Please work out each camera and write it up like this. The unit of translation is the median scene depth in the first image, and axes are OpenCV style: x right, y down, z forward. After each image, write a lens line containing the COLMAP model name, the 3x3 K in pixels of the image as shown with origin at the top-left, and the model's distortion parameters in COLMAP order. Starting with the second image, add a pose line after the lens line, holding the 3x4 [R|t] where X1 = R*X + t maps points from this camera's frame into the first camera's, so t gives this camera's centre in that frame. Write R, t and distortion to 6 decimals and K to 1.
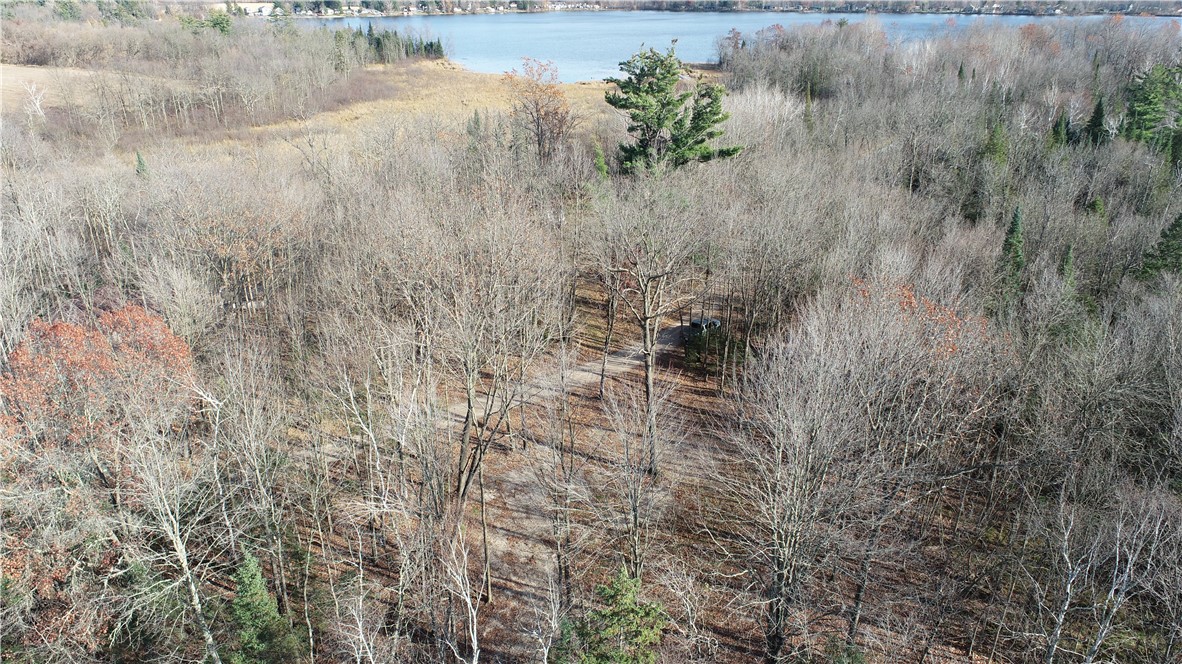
lens RADIAL K [[800.9, 0, 591.0], [0, 800.9, 332.0], [0, 0, 1]] dist [-0.003570, -0.002153]
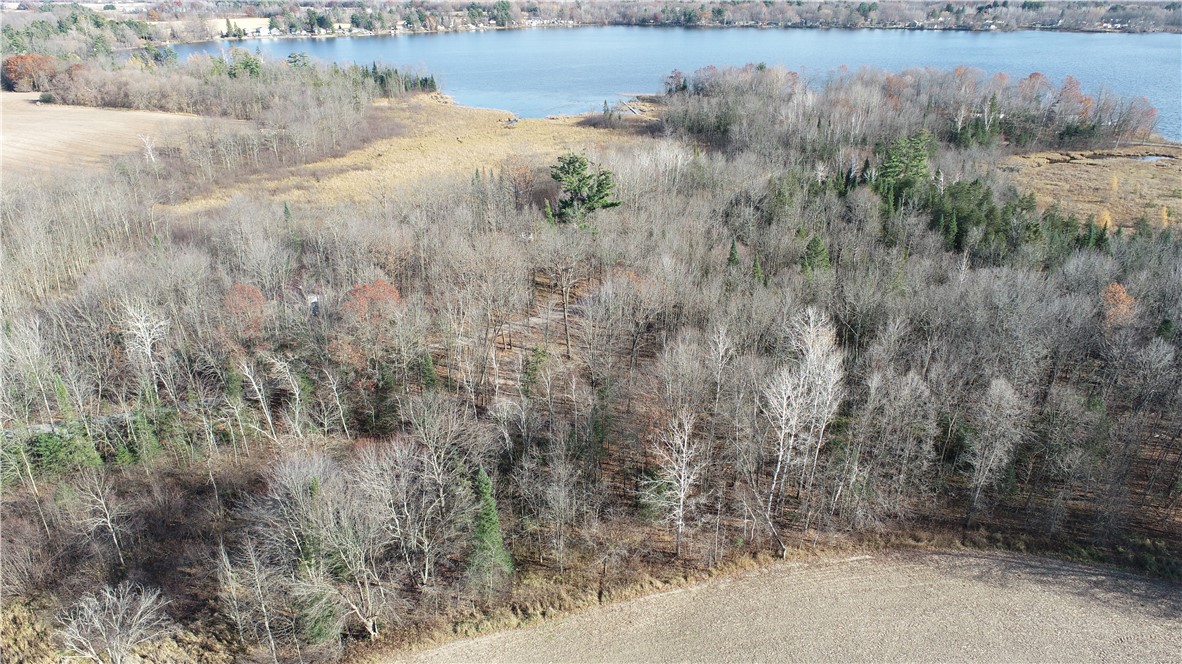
lens RADIAL K [[800.9, 0, 591.0], [0, 800.9, 332.0], [0, 0, 1]] dist [-0.003570, -0.002153]
pose [[0.999674, -0.011441, 0.022835, 0.020538], [0.011395, 0.999933, 0.002136, 0.022977], [-0.022858, -0.001876, 0.999737, -0.279344]]
